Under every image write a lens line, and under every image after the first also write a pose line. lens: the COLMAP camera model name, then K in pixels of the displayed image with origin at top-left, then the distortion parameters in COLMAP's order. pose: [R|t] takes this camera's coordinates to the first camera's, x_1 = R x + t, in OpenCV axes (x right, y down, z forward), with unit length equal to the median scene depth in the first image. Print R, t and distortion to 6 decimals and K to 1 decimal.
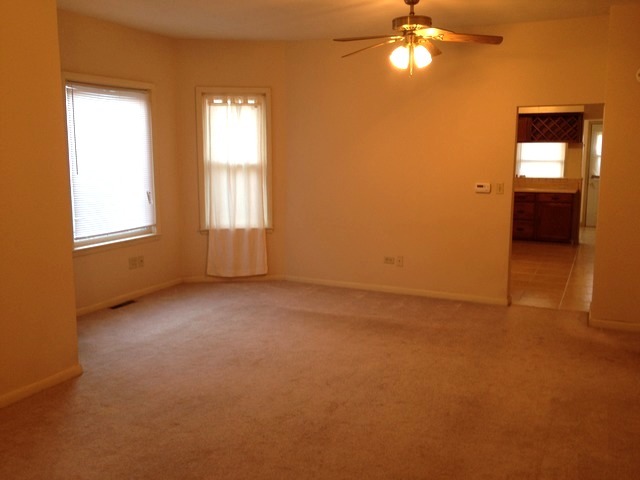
lens RADIAL K [[605.9, 0, 320.0], [0, 605.9, 240.0], [0, 0, 1]] dist [0.134317, -0.304254]
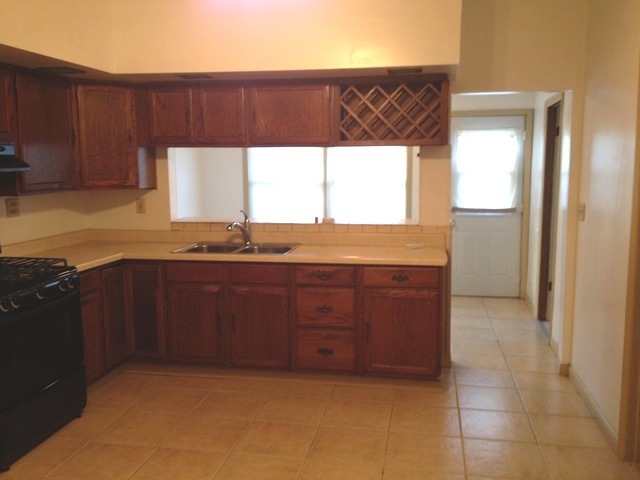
lens RADIAL K [[605.9, 0, 320.0], [0, 605.9, 240.0], [0, 0, 1]] dist [0.134317, -0.304254]
pose [[0.966107, -0.034234, 0.255862, 0.222311], [0.041799, 0.998833, -0.024185, -0.084488], [-0.254736, 0.034060, 0.966411, 0.604995]]
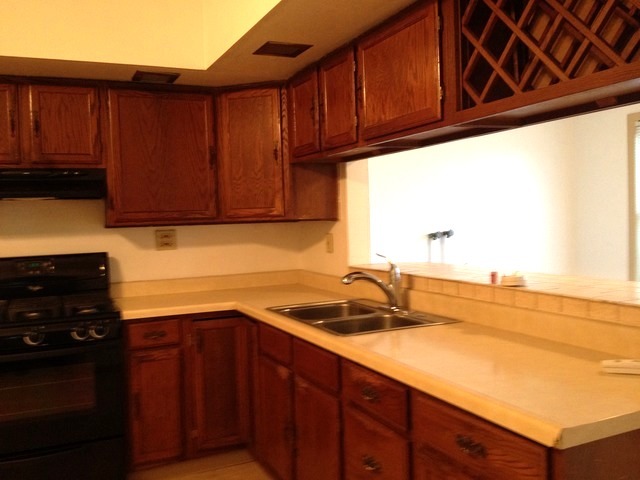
lens RADIAL K [[605.9, 0, 320.0], [0, 605.9, 240.0], [0, 0, 1]] dist [0.134317, -0.304254]
pose [[0.759316, 0.006083, -0.650693, 0.450334], [-0.073267, 0.994397, -0.076203, -0.103620], [0.646584, 0.105537, 0.755507, 0.840443]]
